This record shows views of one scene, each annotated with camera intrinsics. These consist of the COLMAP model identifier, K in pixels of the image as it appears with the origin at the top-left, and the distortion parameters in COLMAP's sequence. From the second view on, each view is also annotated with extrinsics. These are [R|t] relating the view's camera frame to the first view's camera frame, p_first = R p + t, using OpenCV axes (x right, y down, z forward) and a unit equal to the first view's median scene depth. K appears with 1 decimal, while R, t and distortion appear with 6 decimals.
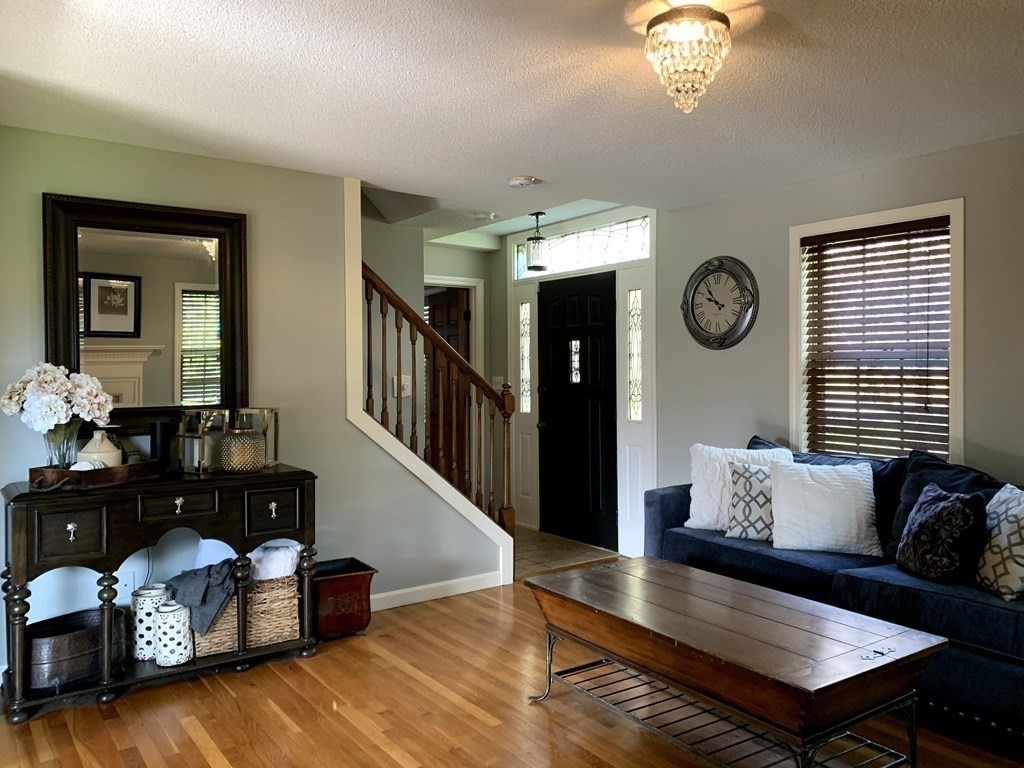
lens RADIAL K [[798.5, 0, 510.5], [0, 798.5, 381.0], [0, 0, 1]] dist [0.032551, -0.004597]
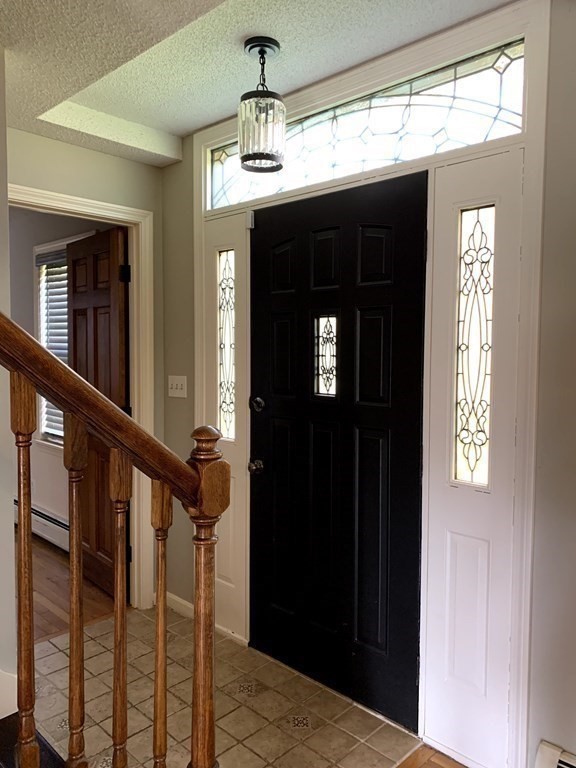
lens RADIAL K [[598.9, 0, 310.5], [0, 598.9, 383.4], [0, 0, 1]] dist [0.032551, -0.004597]
pose [[0.979166, 0.002143, 0.203049, -0.010369], [-0.010821, 0.999074, 0.041641, -0.022396], [-0.202772, -0.042971, 0.978283, 0.596745]]
